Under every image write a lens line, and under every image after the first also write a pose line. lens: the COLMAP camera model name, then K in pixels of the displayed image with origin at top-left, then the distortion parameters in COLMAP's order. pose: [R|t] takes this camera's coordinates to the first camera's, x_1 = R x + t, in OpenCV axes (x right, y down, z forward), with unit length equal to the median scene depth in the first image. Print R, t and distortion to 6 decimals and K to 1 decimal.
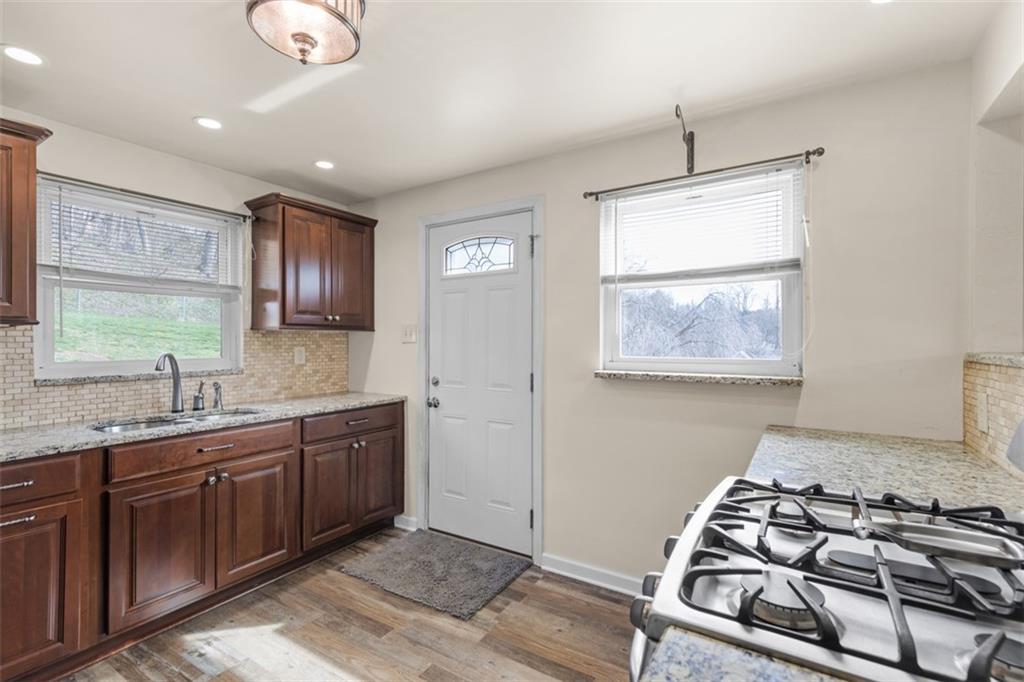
lens RADIAL K [[463.5, 0, 518.3], [0, 463.5, 340.8], [0, 0, 1]] dist [0.010603, -0.000451]
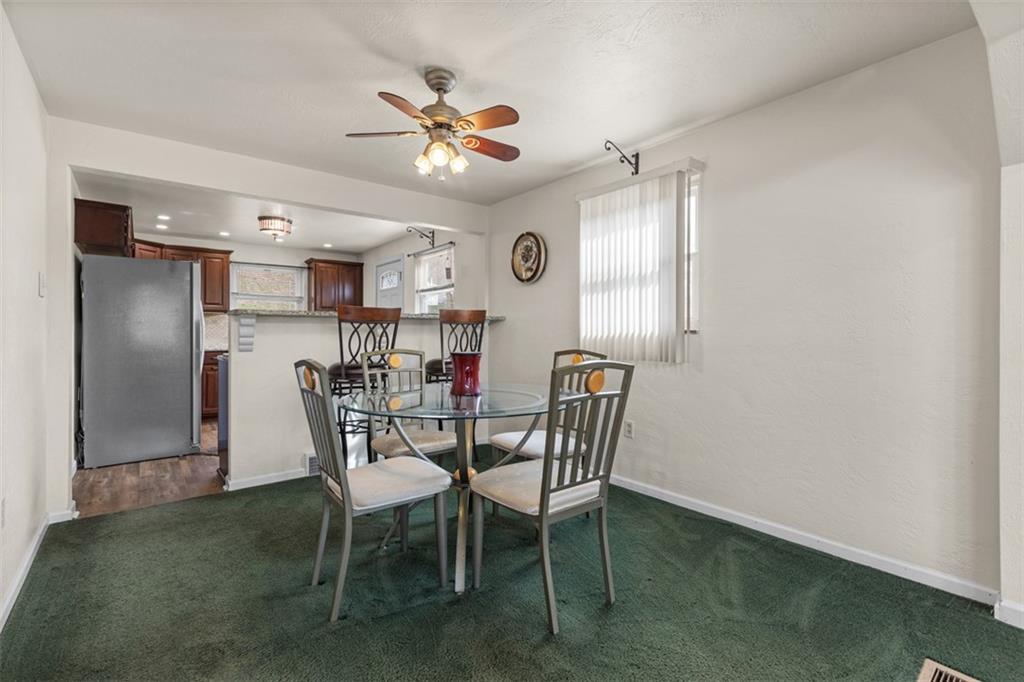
lens RADIAL K [[463.5, 0, 518.3], [0, 463.5, 340.8], [0, 0, 1]] dist [0.010603, -0.000451]
pose [[0.944360, 0.009072, -0.328789, 1.285362], [-0.006011, 0.999929, 0.010325, 0.080011], [0.328859, -0.007774, 0.944347, -0.923723]]
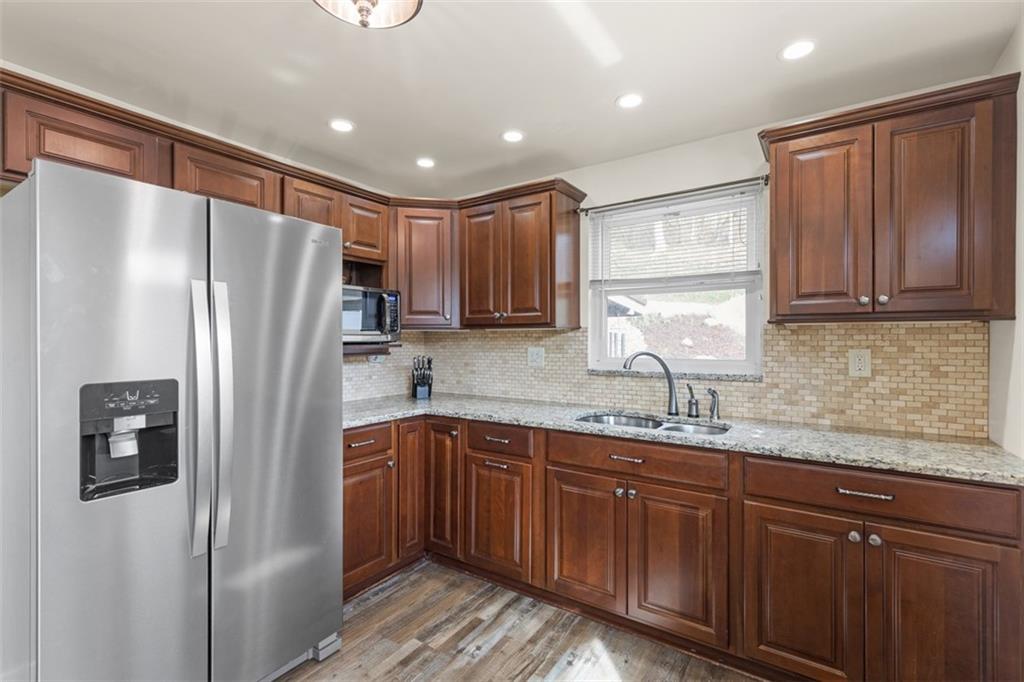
lens RADIAL K [[463.5, 0, 518.3], [0, 463.5, 340.8], [0, 0, 1]] dist [0.010603, -0.000451]
pose [[-0.030214, 0.004648, -0.999533, 0.204990], [0.000609, 0.999989, 0.004631, -0.002214], [0.999543, -0.000469, -0.030216, 0.651488]]
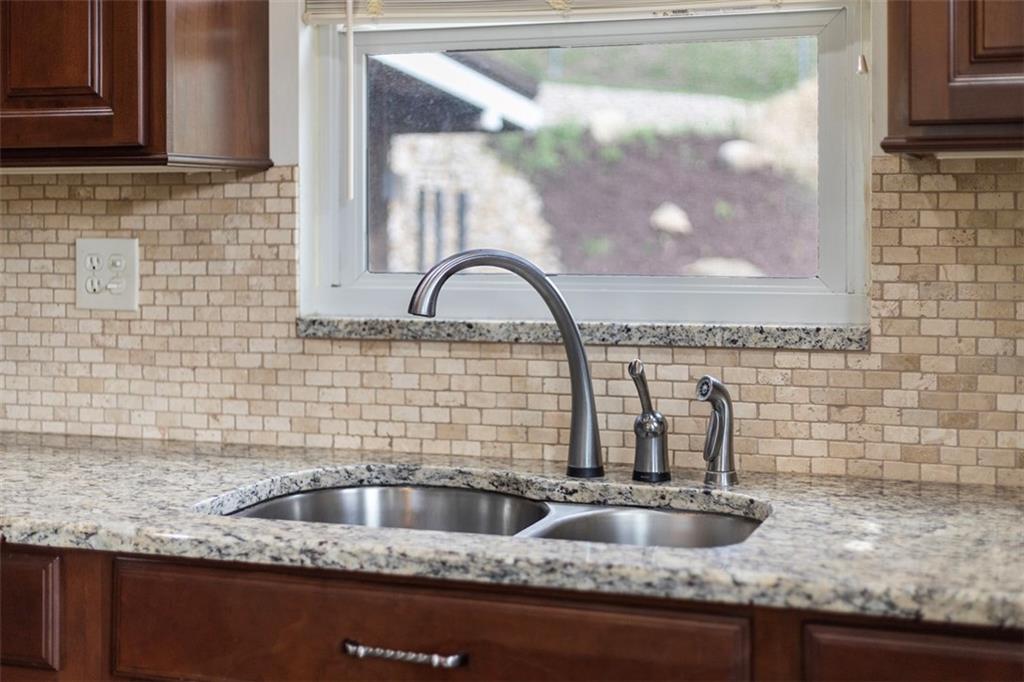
lens RADIAL K [[1507.3, 0, 532.6], [0, 1507.3, 202.8], [0, 0, 1]] dist [0.008676, -0.032497]
pose [[0.216291, -0.004975, -0.976316, 0.102876], [0.001465, 0.999988, -0.004771, 0.000370], [0.976328, -0.000399, 0.216296, 0.714653]]
